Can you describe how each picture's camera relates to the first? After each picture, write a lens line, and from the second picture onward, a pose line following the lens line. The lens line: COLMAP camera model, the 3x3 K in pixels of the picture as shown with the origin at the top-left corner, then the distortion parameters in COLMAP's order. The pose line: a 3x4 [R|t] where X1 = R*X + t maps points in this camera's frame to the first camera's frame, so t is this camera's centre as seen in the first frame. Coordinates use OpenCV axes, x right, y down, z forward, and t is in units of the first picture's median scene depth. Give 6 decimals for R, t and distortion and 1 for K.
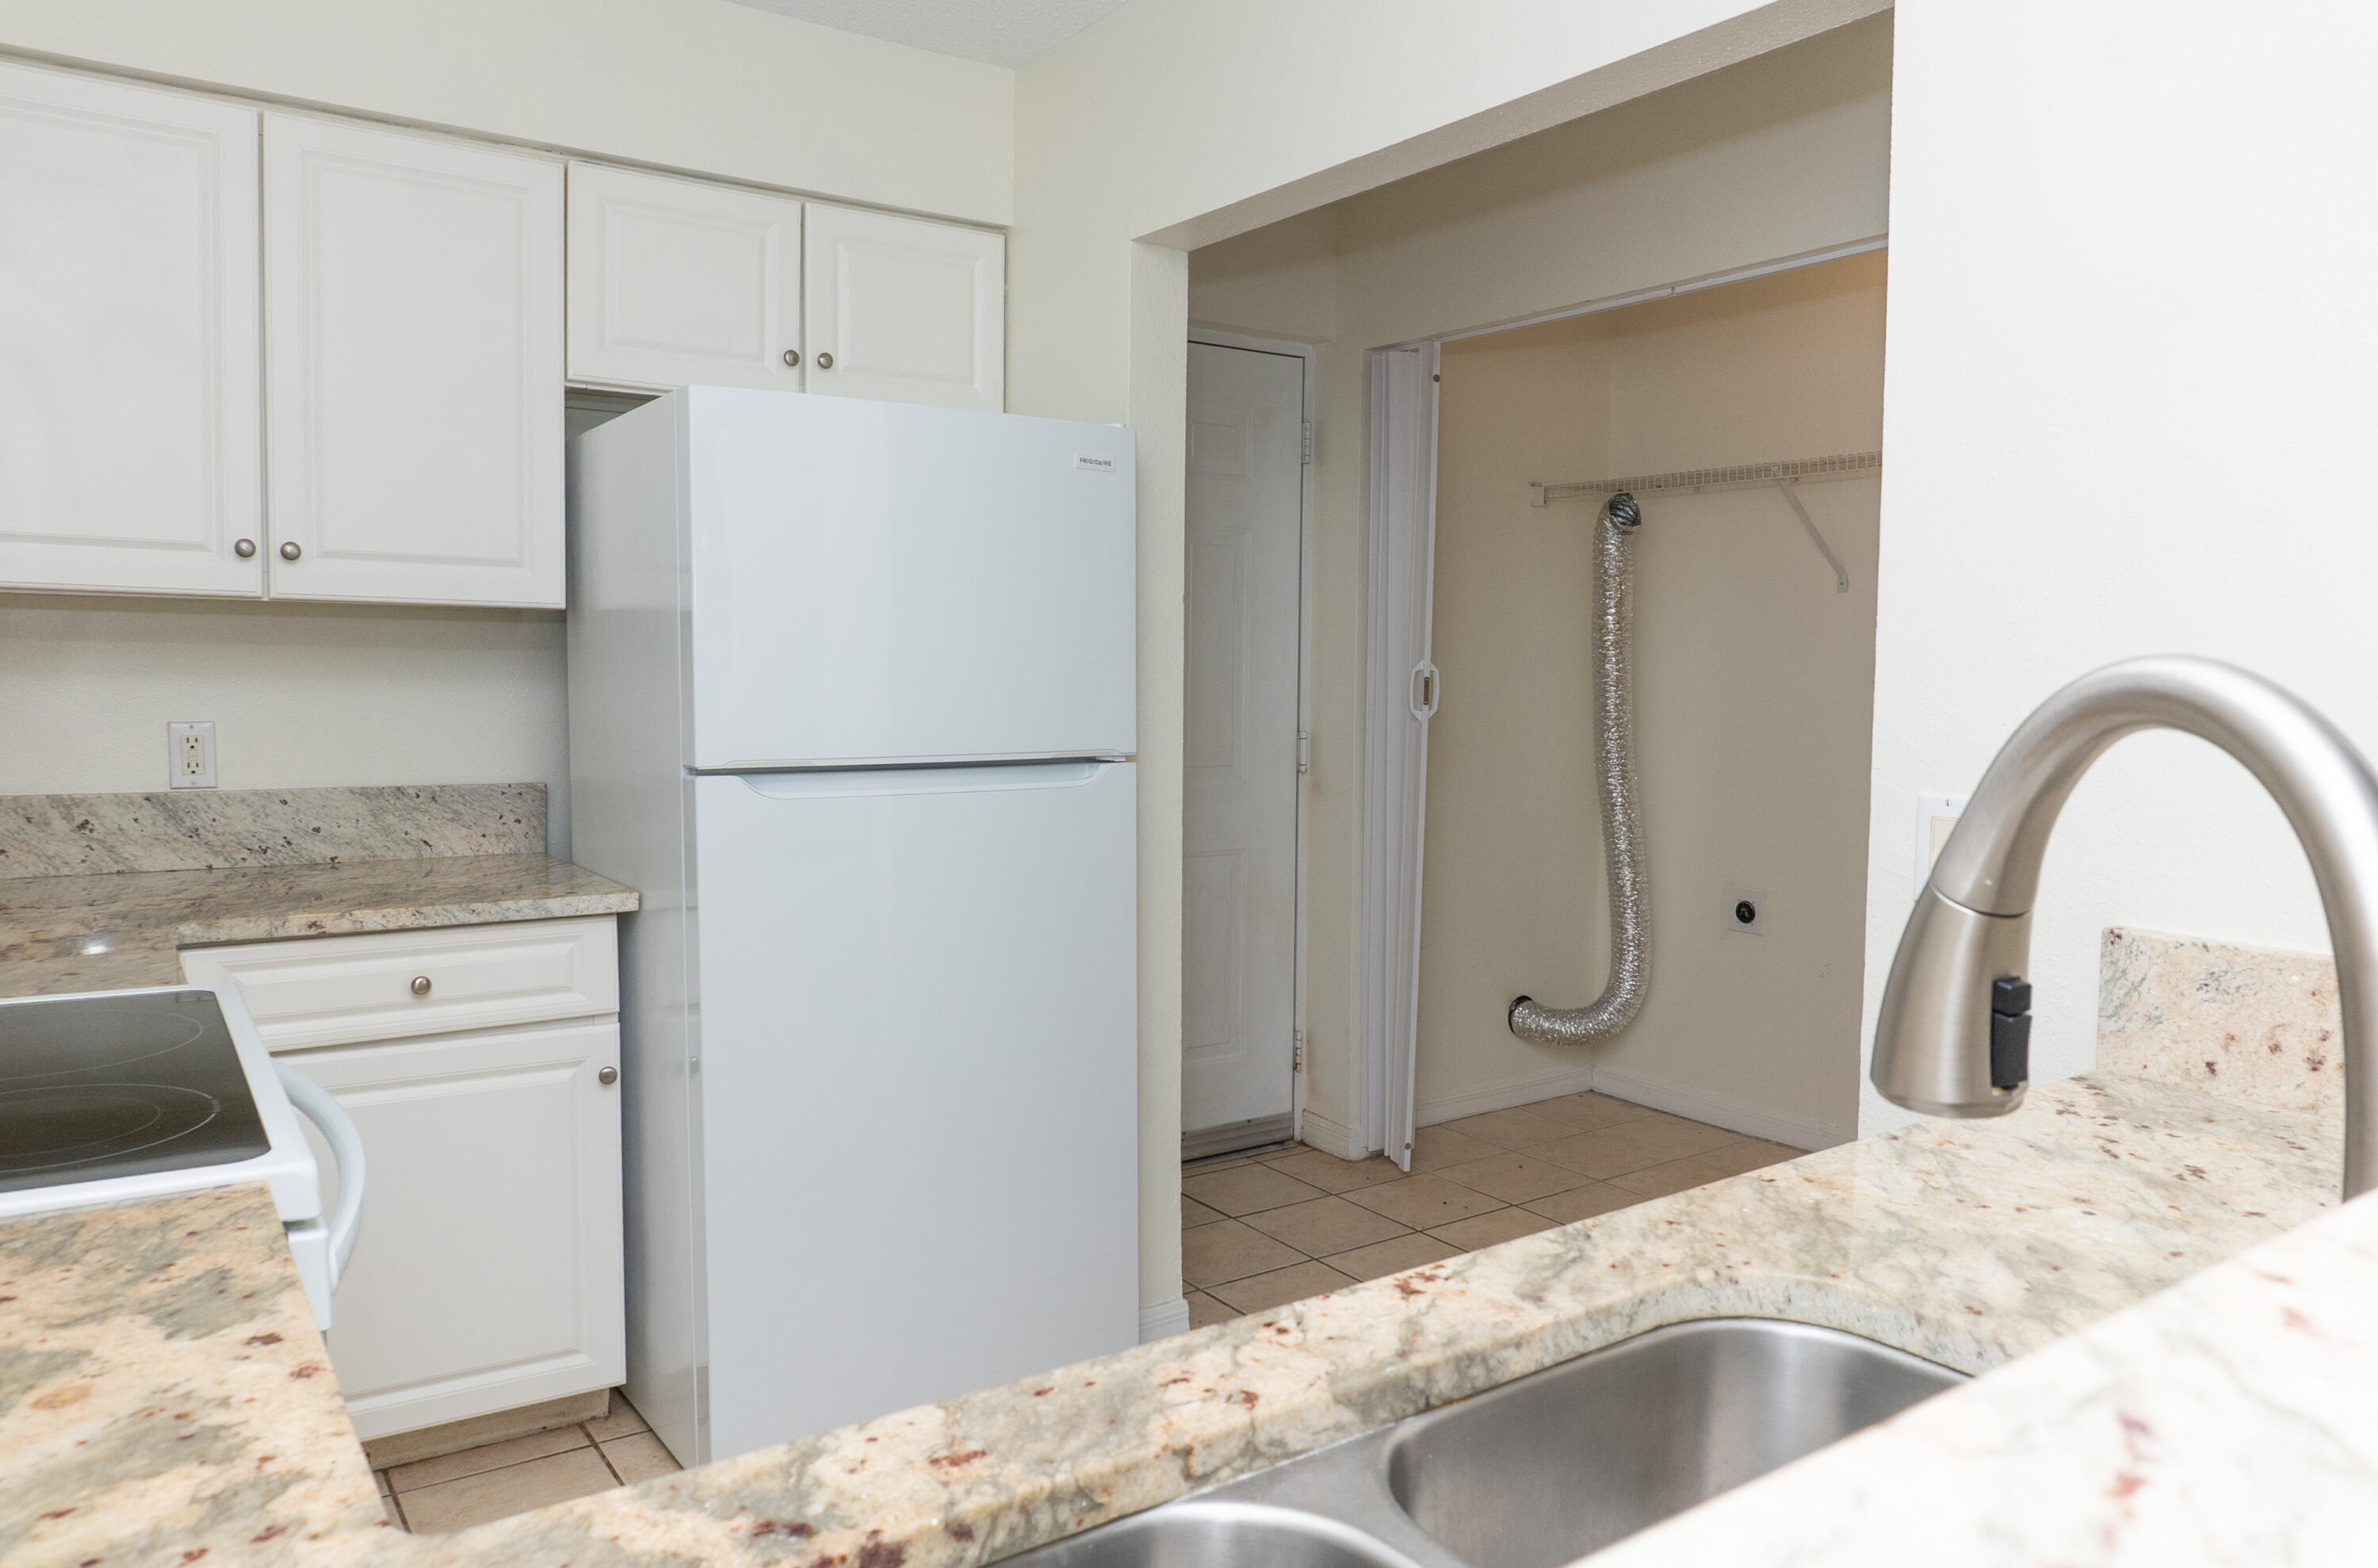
lens RADIAL K [[1620.0, 0, 1192.9], [0, 1620.0, 781.1], [0, 0, 1]] dist [-0.018158, -0.008755]
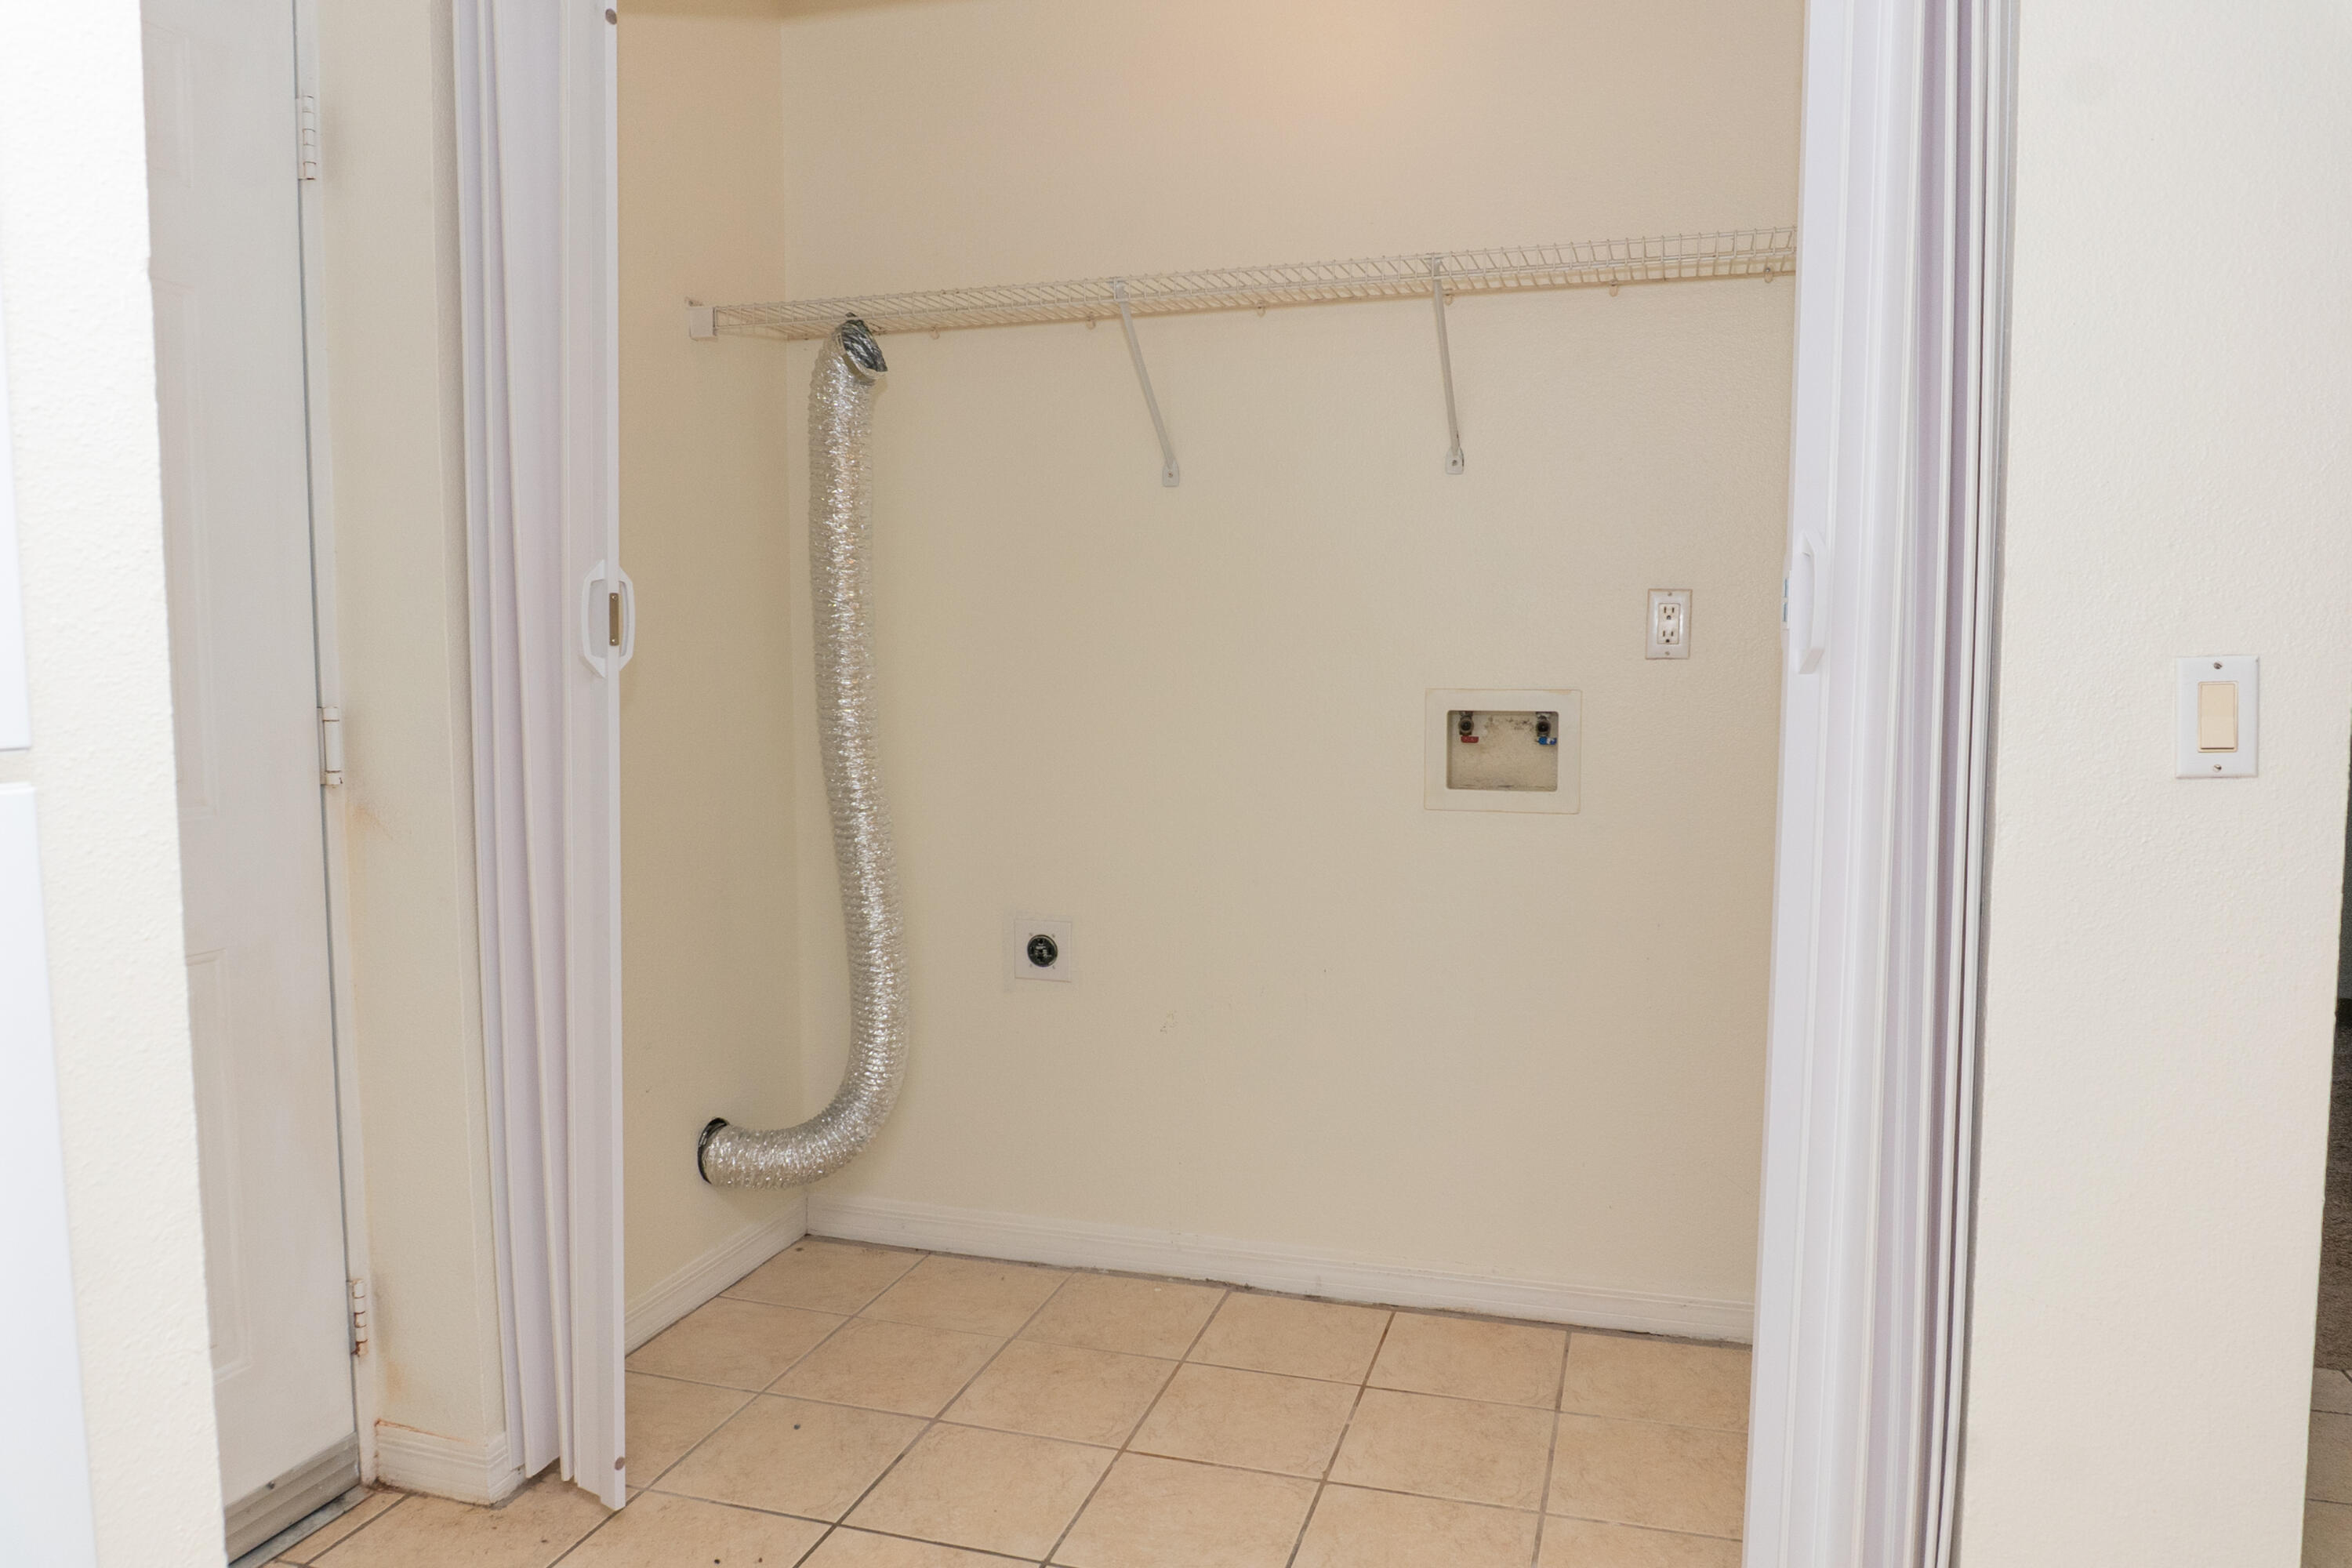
lens RADIAL K [[1602.2, 0, 1171.3], [0, 1602.2, 791.5], [0, 0, 1]] dist [-0.018158, -0.008755]
pose [[0.791792, -0.060090, 0.607828, -0.029144], [0.052070, 0.998167, 0.030850, -0.005397], [-0.608567, 0.007223, 0.793469, 0.430448]]
